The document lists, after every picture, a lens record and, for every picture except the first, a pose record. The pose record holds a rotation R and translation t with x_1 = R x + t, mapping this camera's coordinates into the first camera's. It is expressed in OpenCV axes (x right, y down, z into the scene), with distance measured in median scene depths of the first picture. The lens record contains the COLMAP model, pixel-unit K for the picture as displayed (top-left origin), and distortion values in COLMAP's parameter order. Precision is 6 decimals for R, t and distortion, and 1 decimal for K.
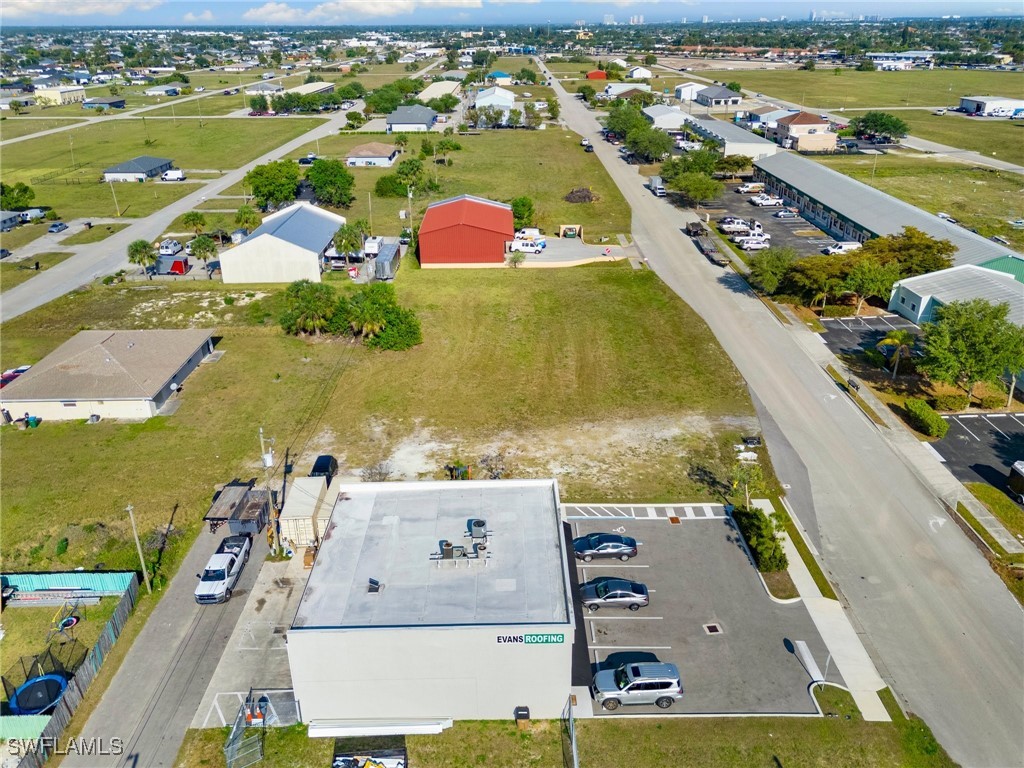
lens RADIAL K [[795.0, 0, 512.0], [0, 795.0, 384.0], [0, 0, 1]] dist [0.078089, -0.081701]
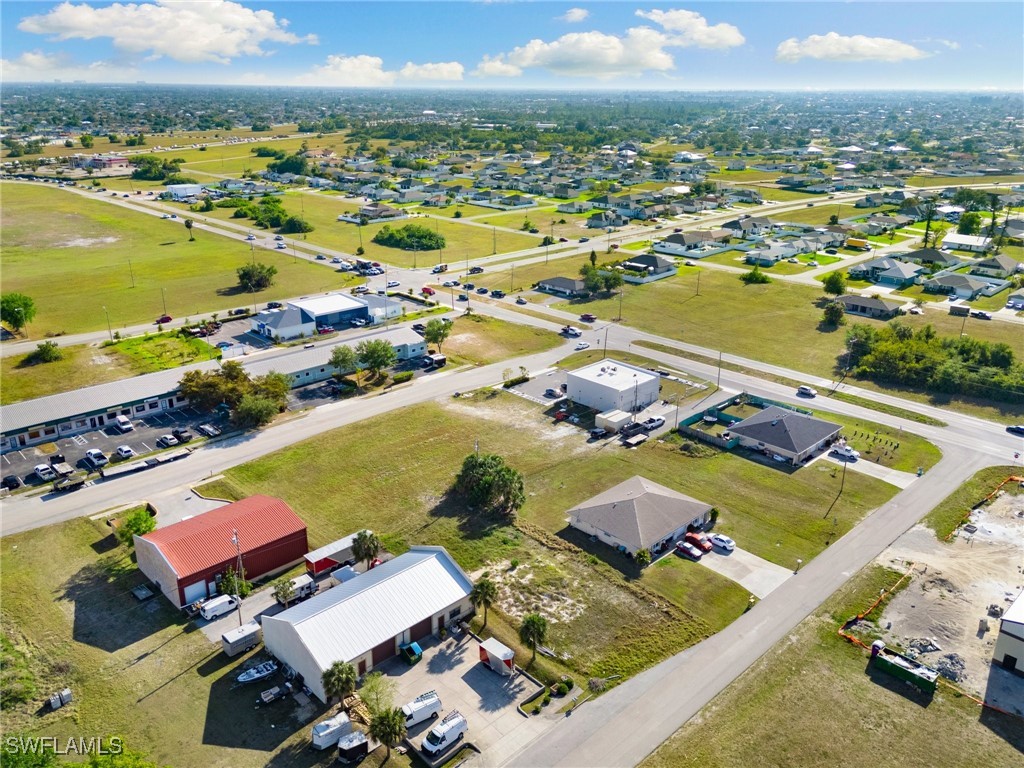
lens RADIAL K [[795.0, 0, 512.0], [0, 795.0, 384.0], [0, 0, 1]] dist [0.078089, -0.081701]
pose [[-0.689315, -0.248866, 0.680375, -1.197603], [0.297248, 0.759297, 0.578888, -1.069077], [-0.660672, 0.601277, -0.449420, 1.563155]]
